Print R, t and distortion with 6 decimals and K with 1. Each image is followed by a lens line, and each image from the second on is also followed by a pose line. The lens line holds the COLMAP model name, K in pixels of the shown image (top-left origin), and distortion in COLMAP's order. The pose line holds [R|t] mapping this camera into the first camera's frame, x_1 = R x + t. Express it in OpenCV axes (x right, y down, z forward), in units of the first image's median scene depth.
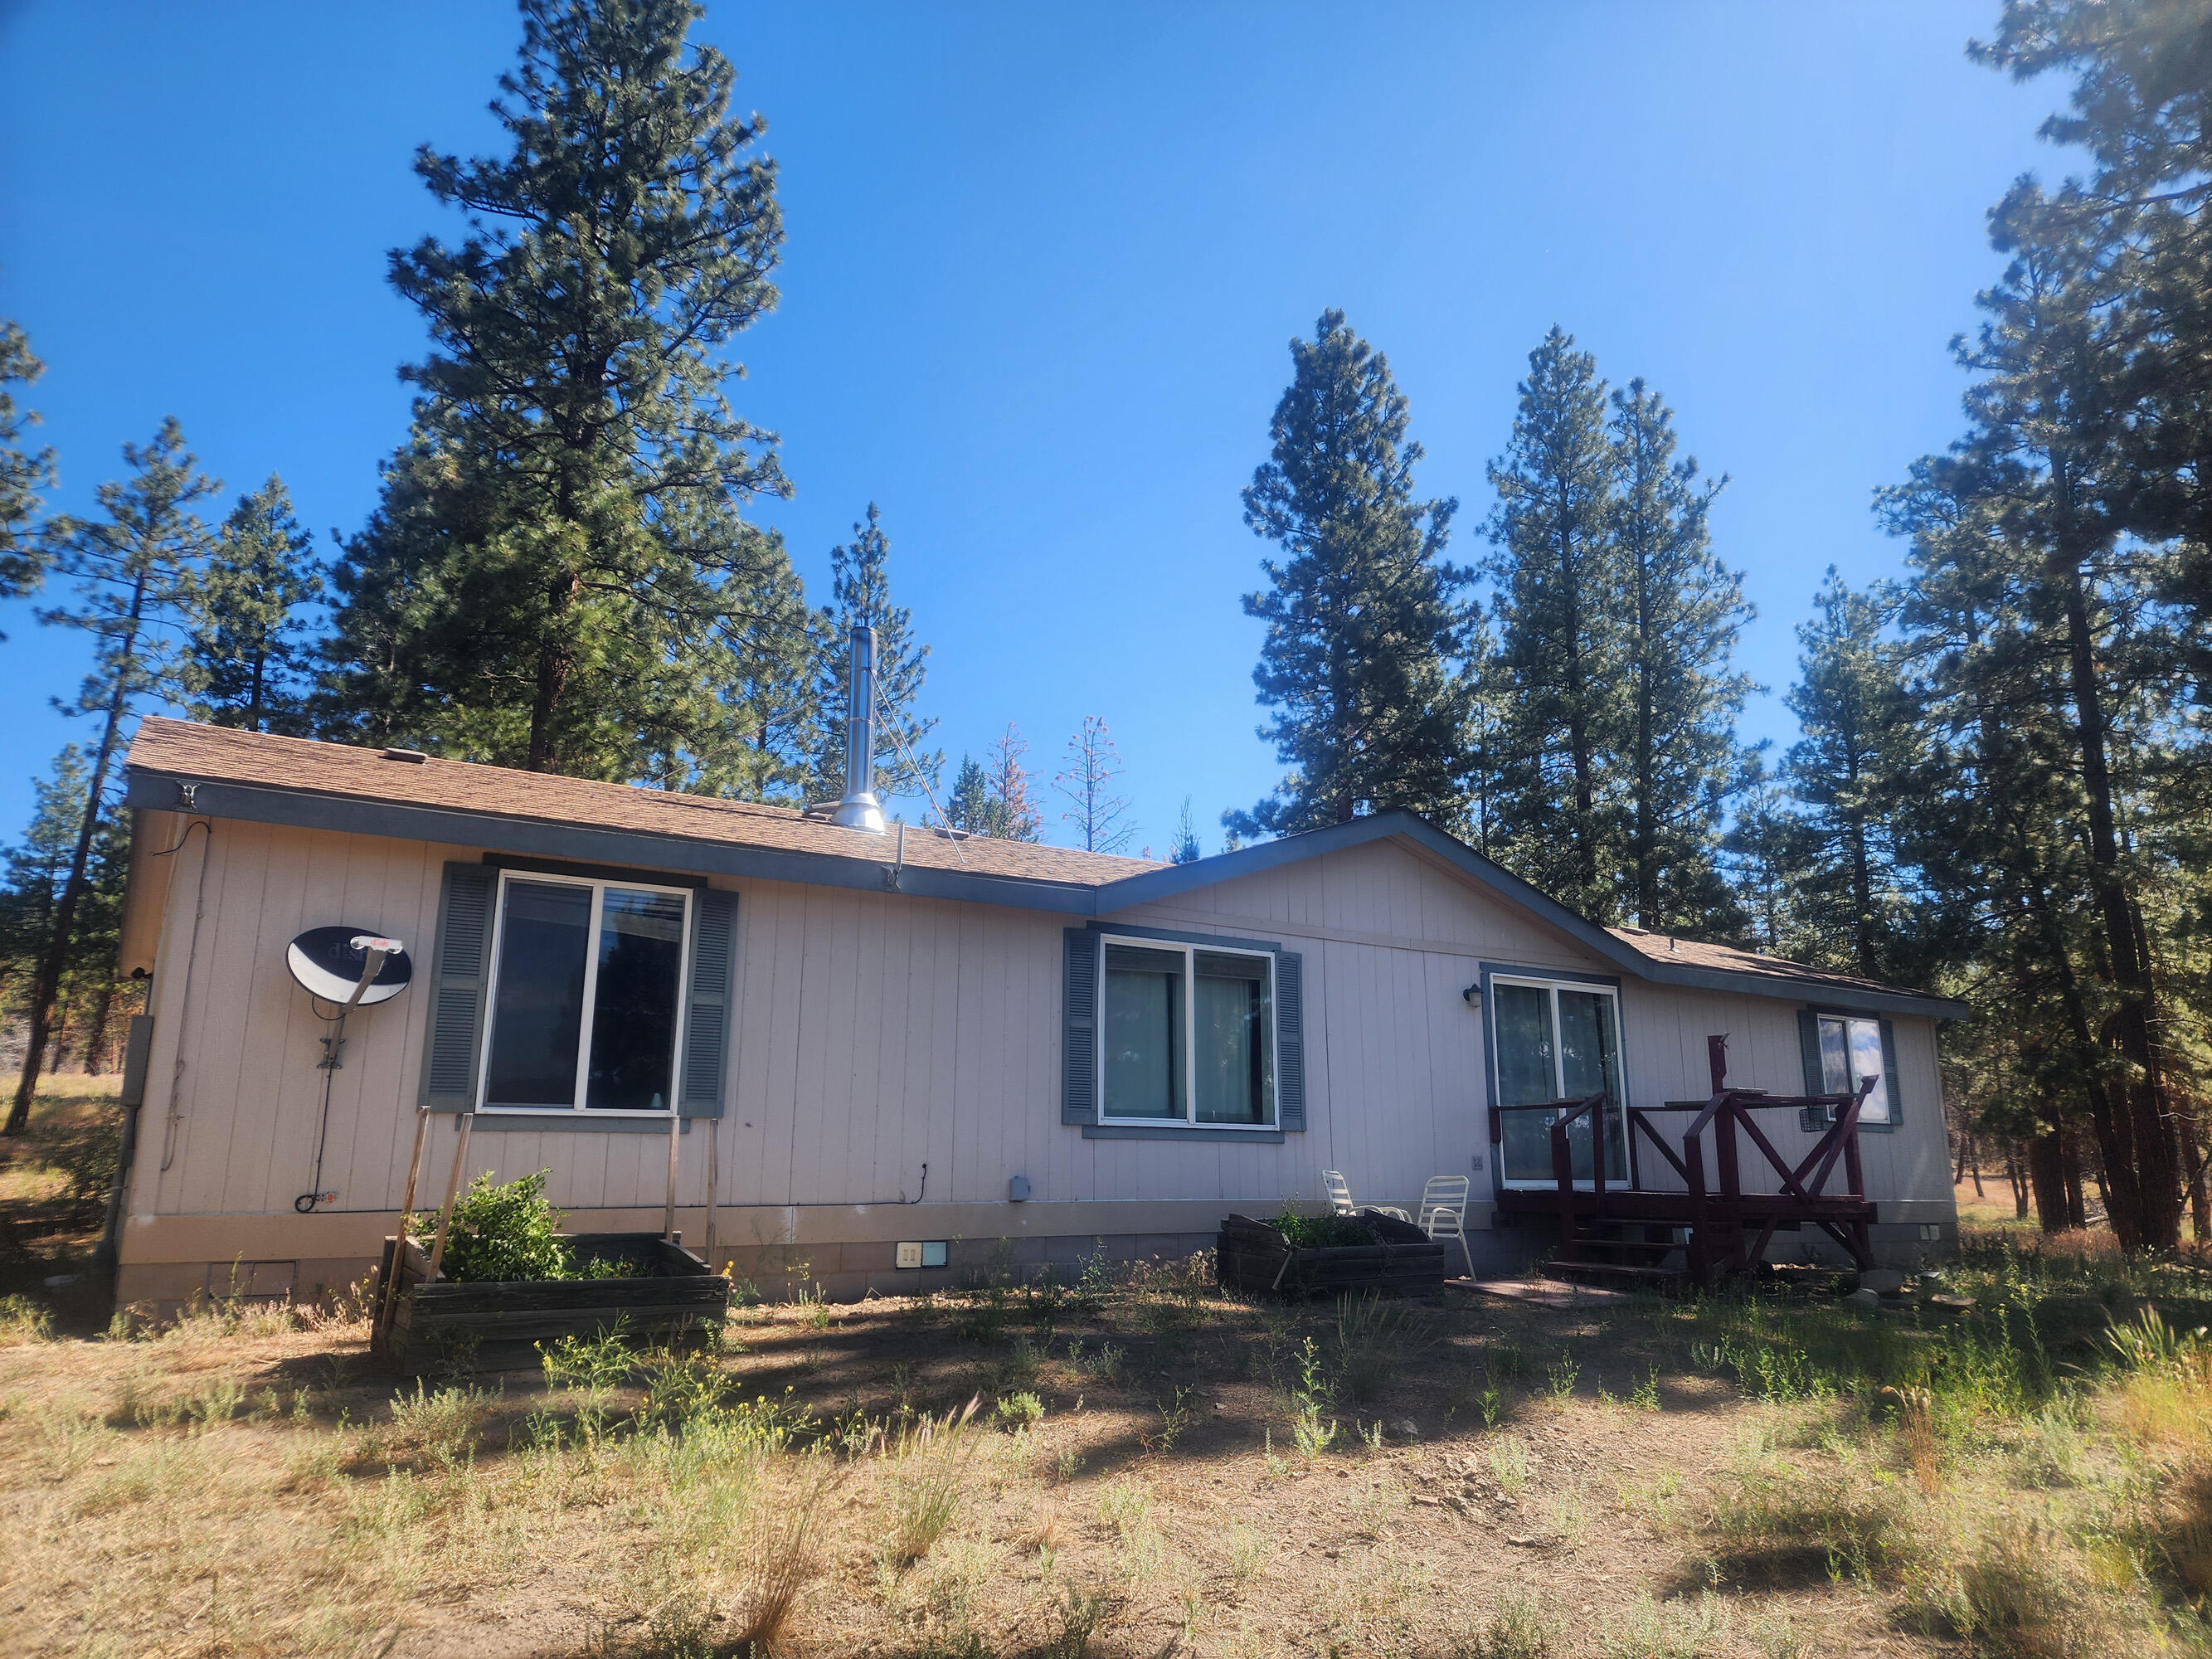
lens RADIAL K [[1510.5, 0, 1107.8], [0, 1510.5, 811.2], [0, 0, 1]] dist [0.097481, -0.077834]
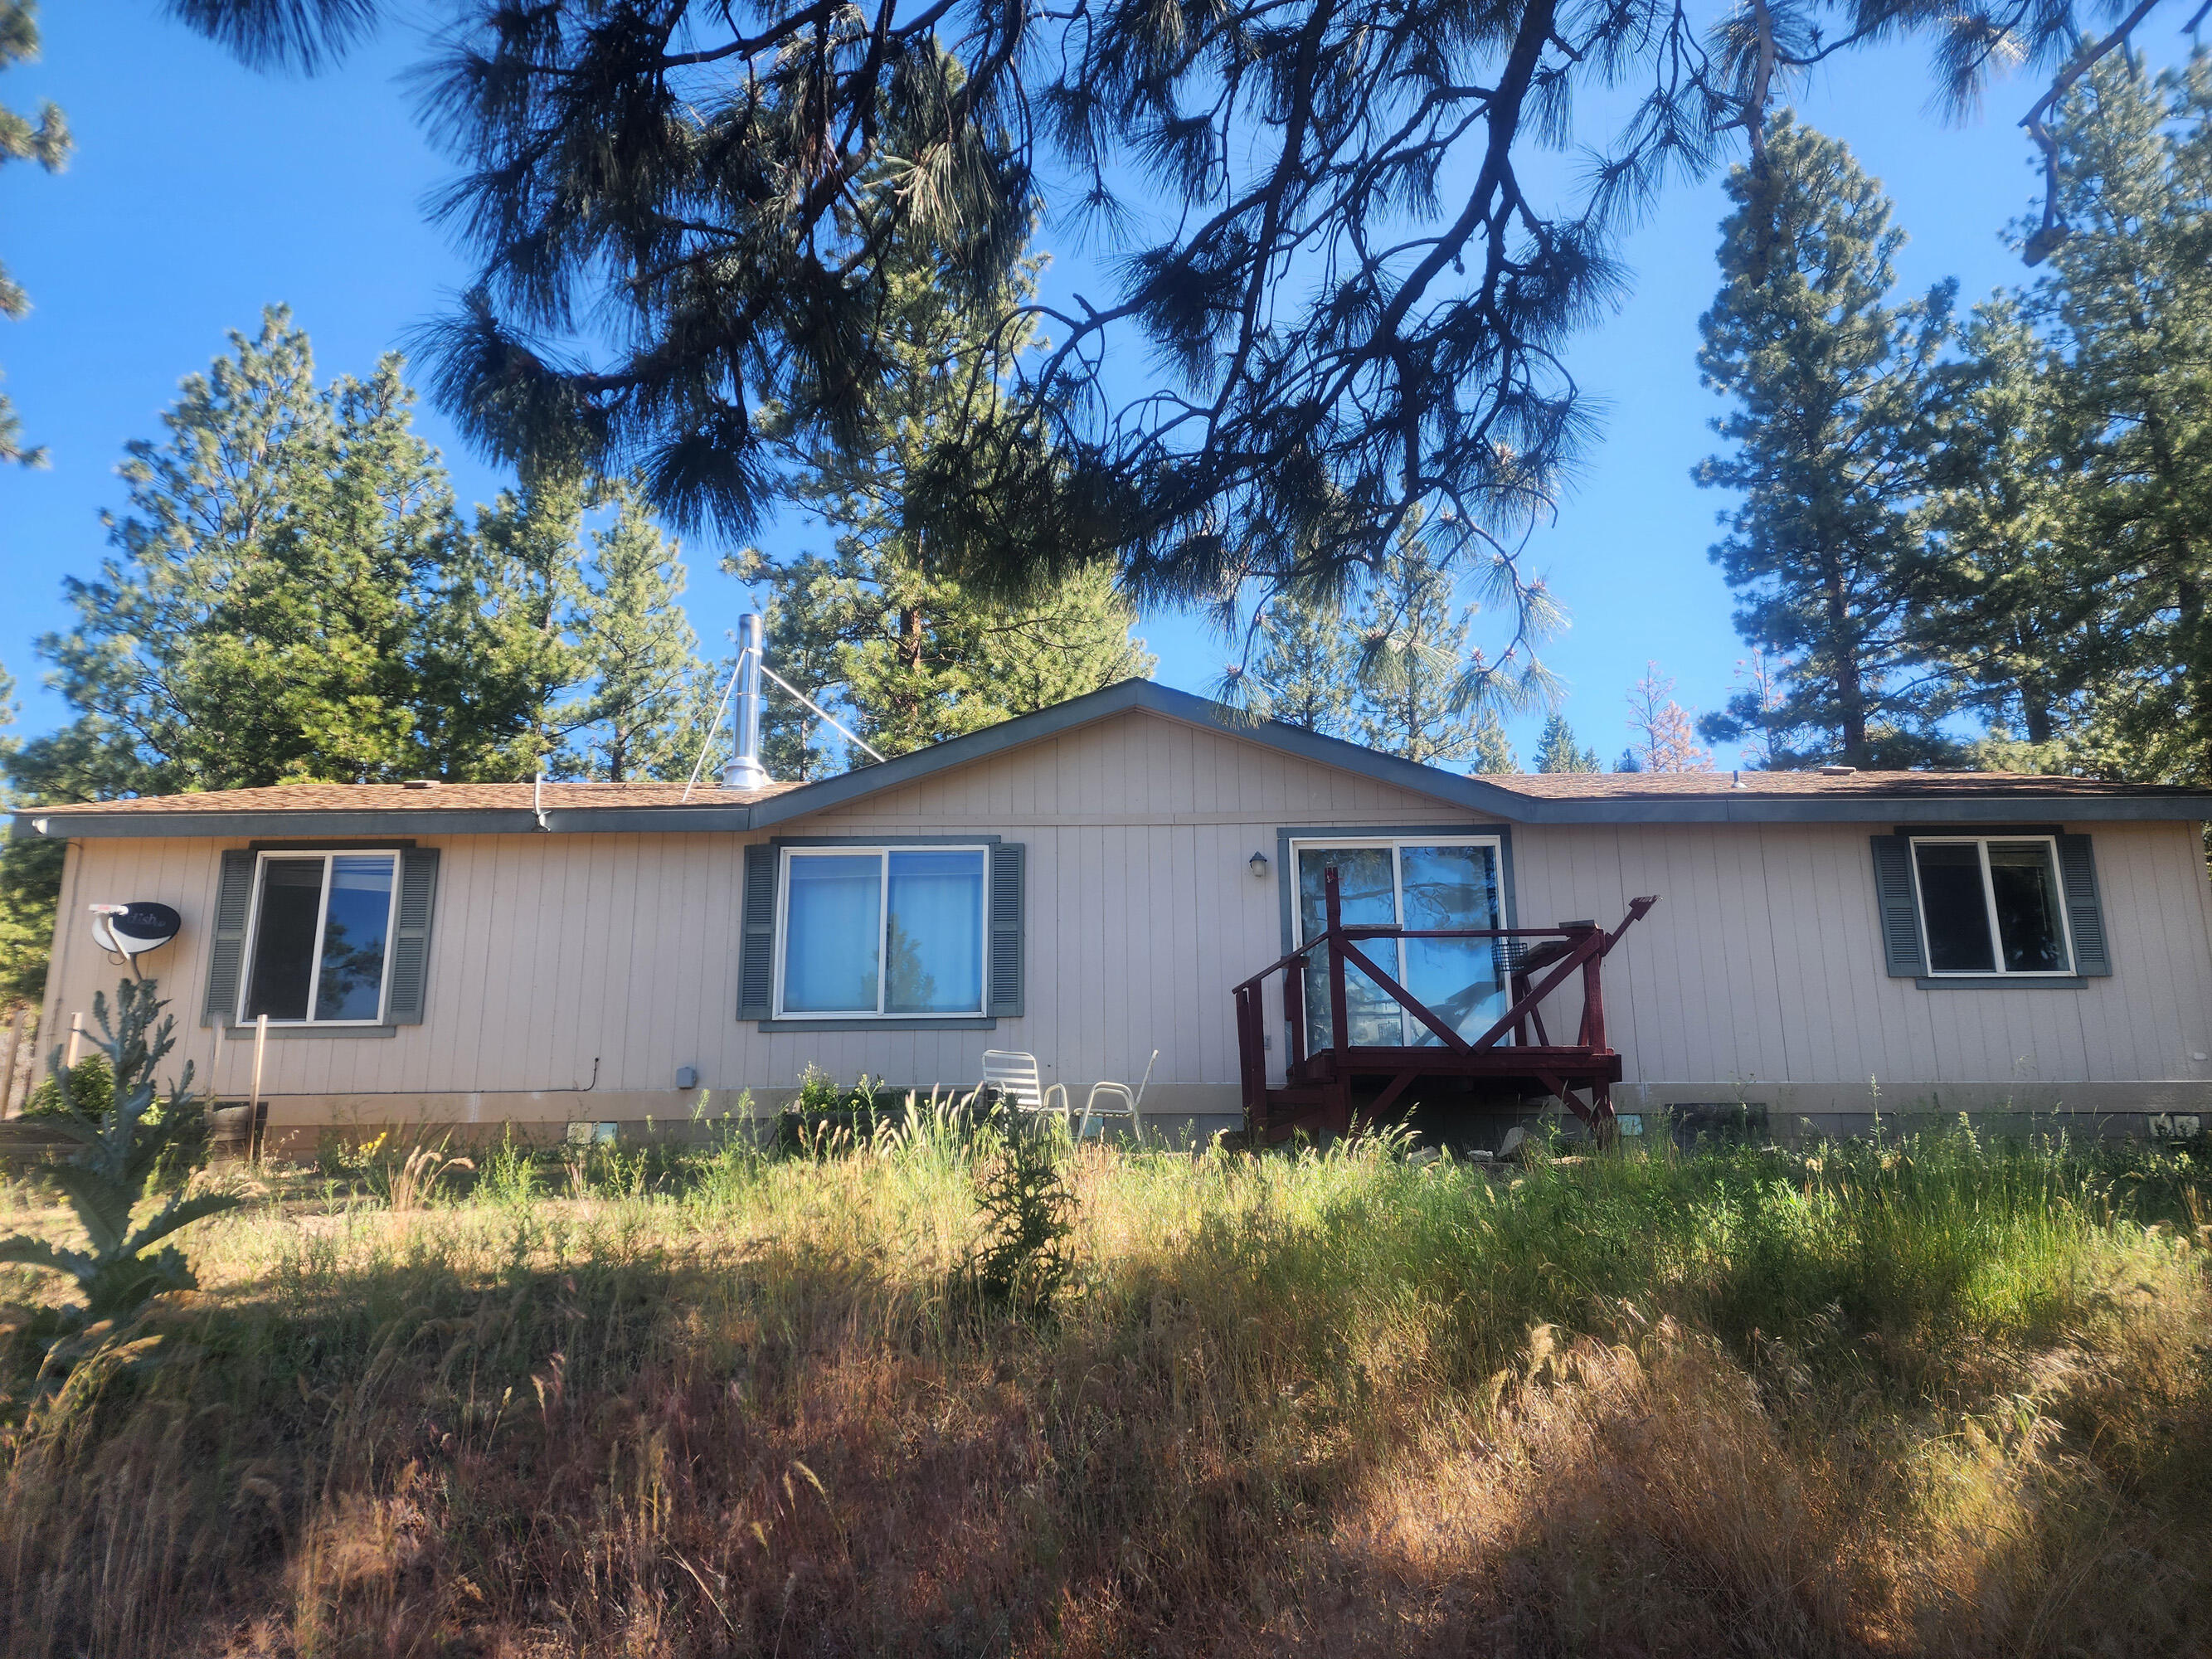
lens RADIAL K [[1595.0, 0, 1107.1], [0, 1595.0, 786.2], [0, 0, 1]] dist [-0.005601, -0.001076]
pose [[0.835999, -0.154502, -0.526530, 0.736238], [0.143593, 0.987703, -0.061835, 0.130744], [0.529609, -0.023912, 0.847905, 0.141184]]
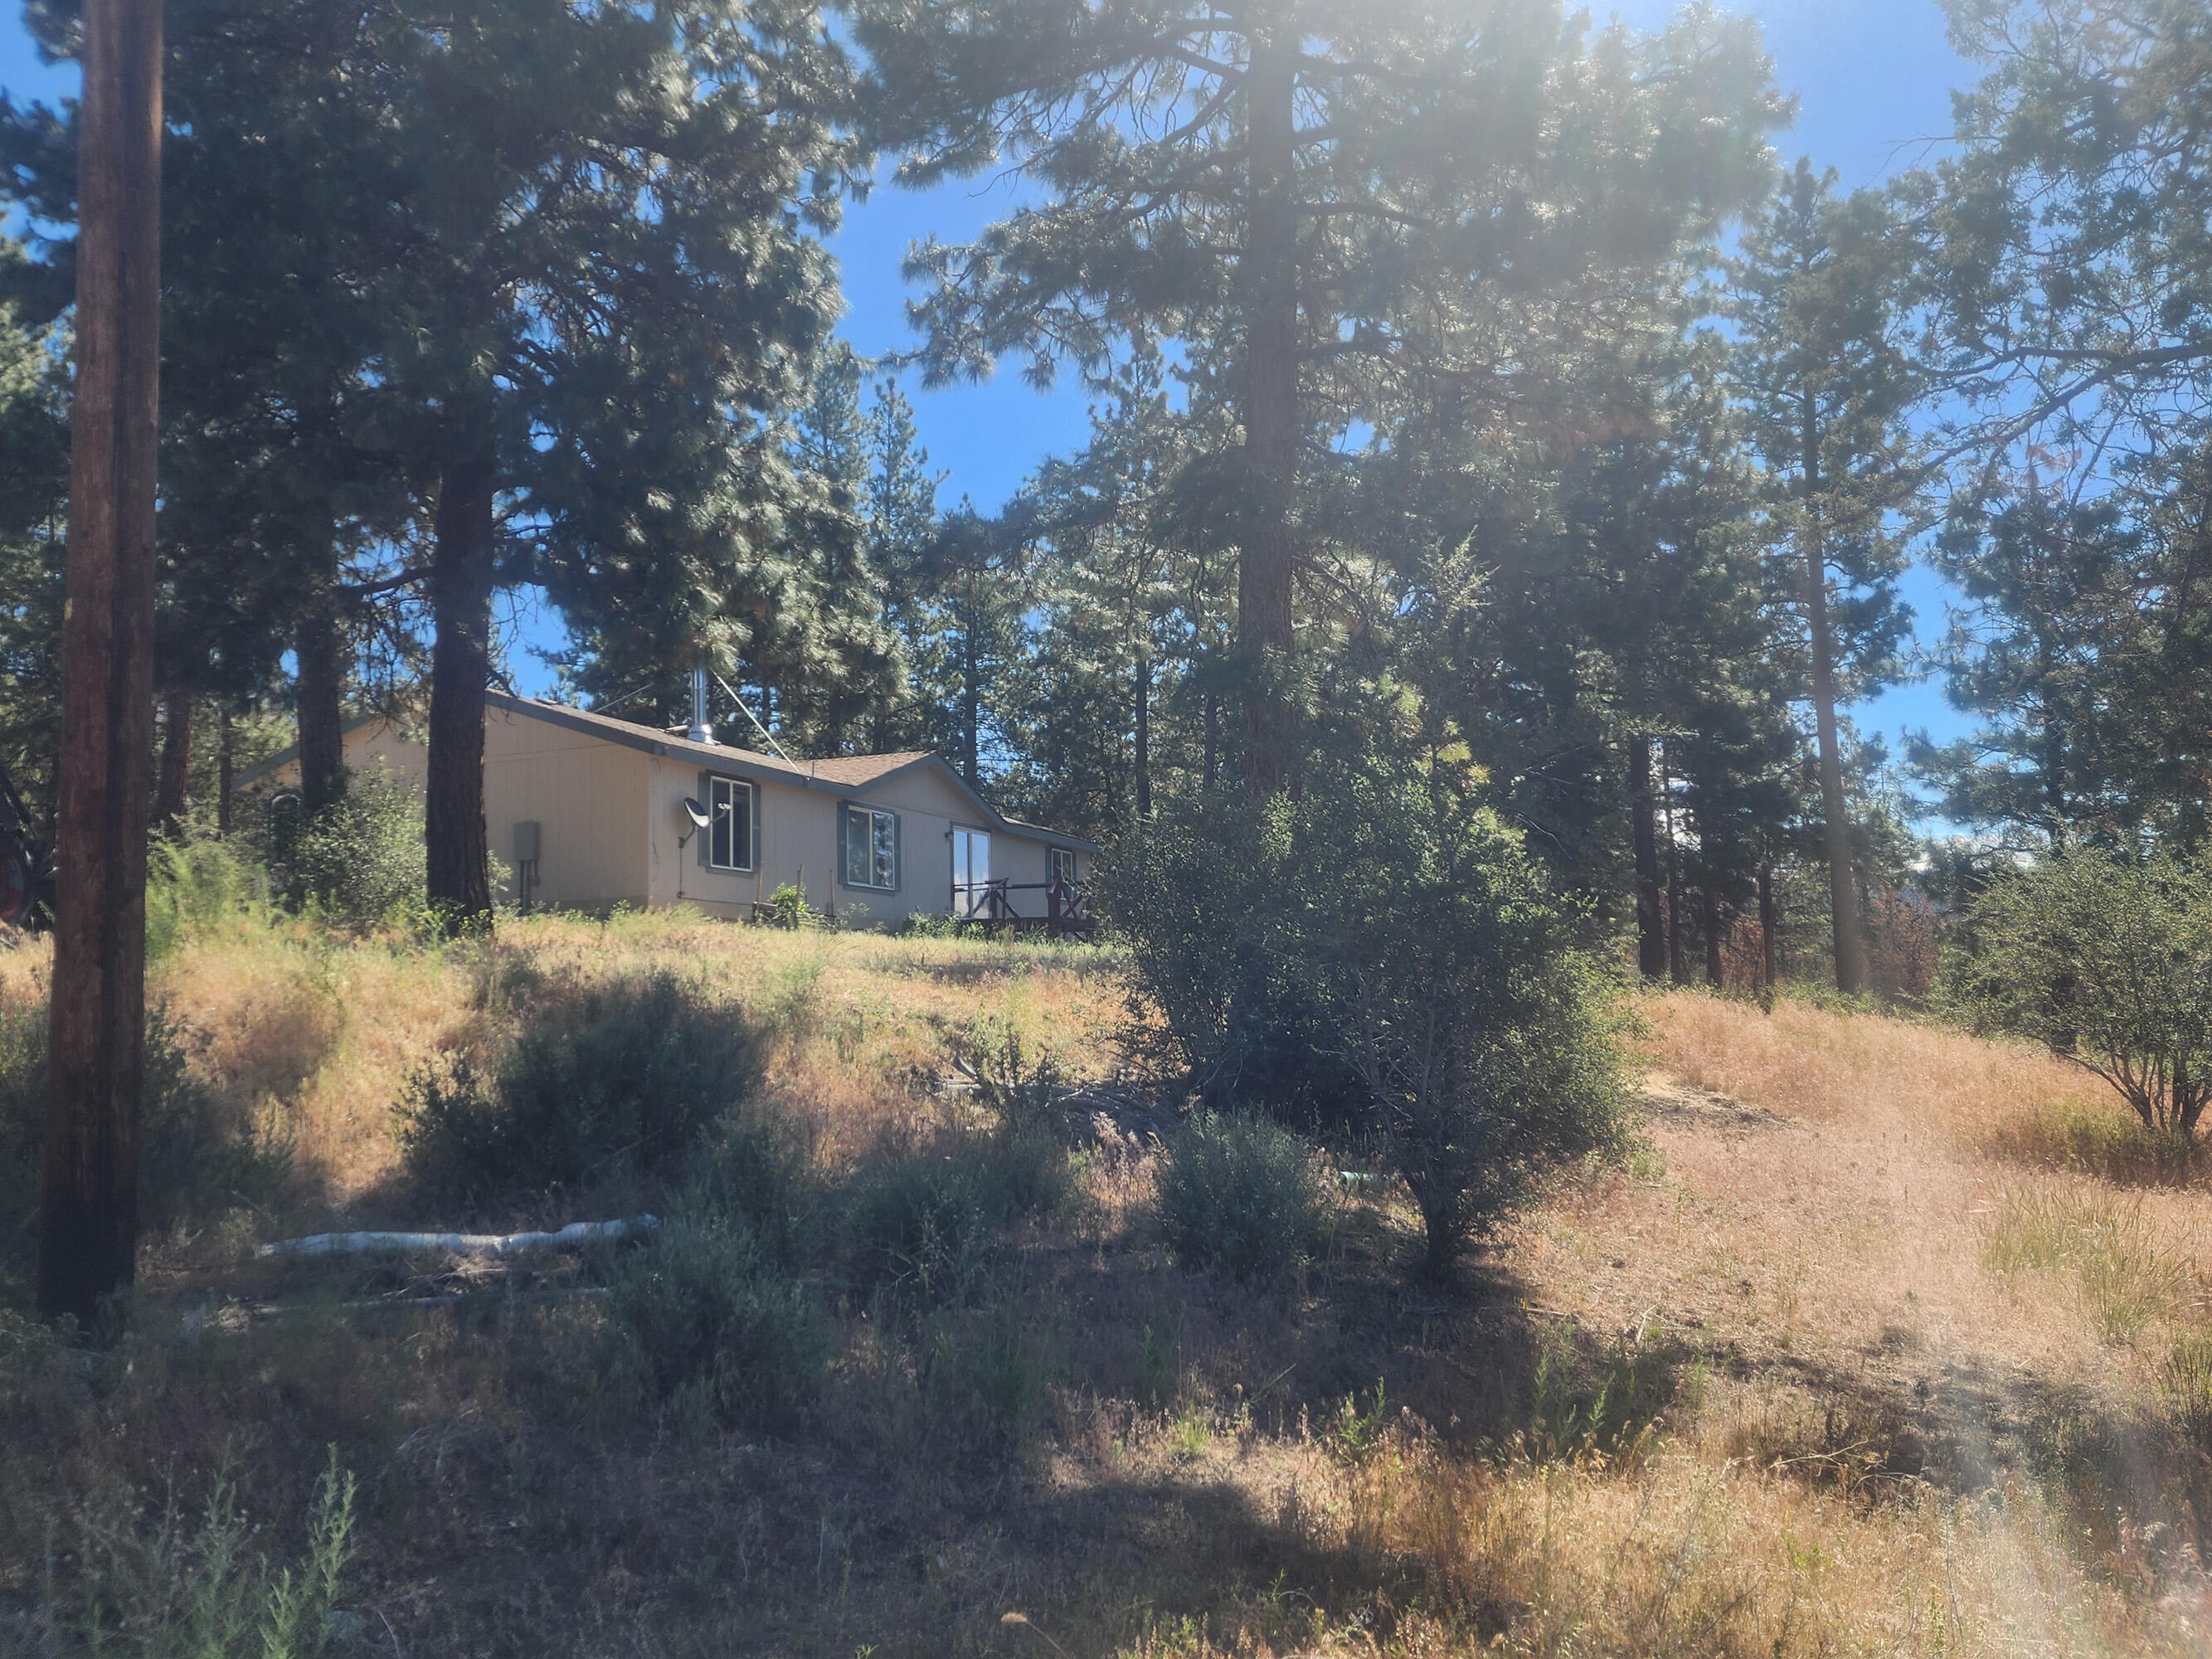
lens RADIAL K [[1510.5, 0, 1107.8], [0, 1510.5, 811.2], [0, 0, 1]] dist [0.097481, -0.077834]
pose [[0.831810, 0.043943, 0.553318, -0.872760], [-0.104787, 0.991368, 0.078797, -0.118812], [-0.545079, -0.123525, 0.829235, -1.030223]]
